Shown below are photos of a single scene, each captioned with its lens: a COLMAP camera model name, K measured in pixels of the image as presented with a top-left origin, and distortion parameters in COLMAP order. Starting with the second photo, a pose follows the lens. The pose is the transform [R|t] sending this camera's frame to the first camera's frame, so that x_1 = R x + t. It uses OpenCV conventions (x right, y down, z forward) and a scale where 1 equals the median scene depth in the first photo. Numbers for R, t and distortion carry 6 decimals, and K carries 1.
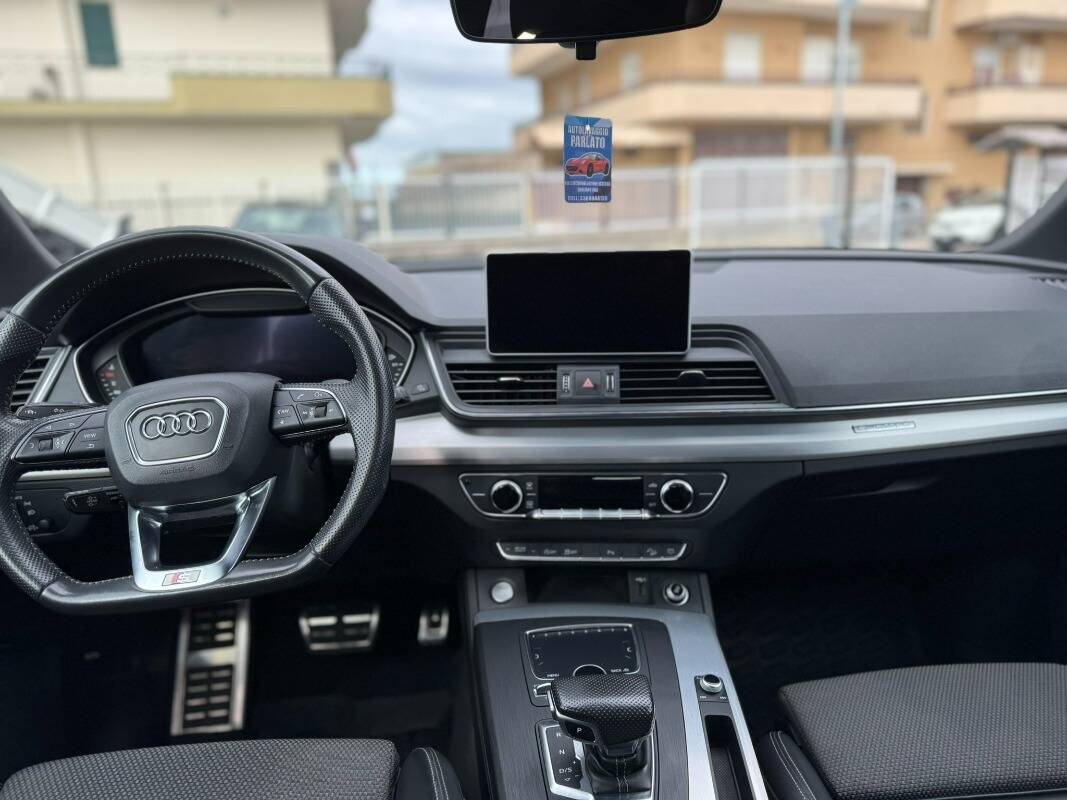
lens RADIAL K [[771.9, 0, 558.6], [0, 771.9, 410.6], [0, 0, 1]] dist [0.041060, -0.038989]
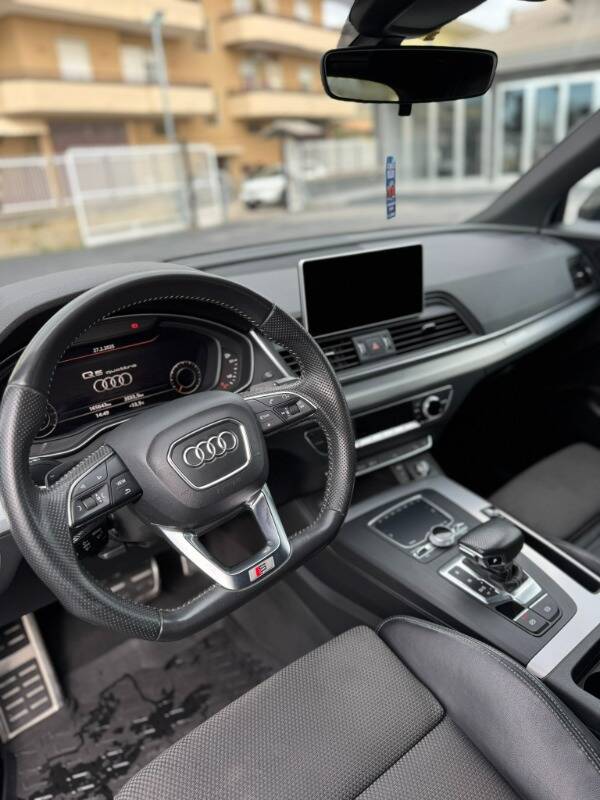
lens RADIAL K [[578.8, 0, 302.2], [0, 578.8, 403.1], [0, 0, 1]] dist [0.041060, -0.038989]
pose [[0.834700, -0.242195, 0.494588, -0.616680], [0.188077, 0.969471, 0.157330, -0.124367], [-0.517594, -0.038303, 0.854769, 0.149160]]
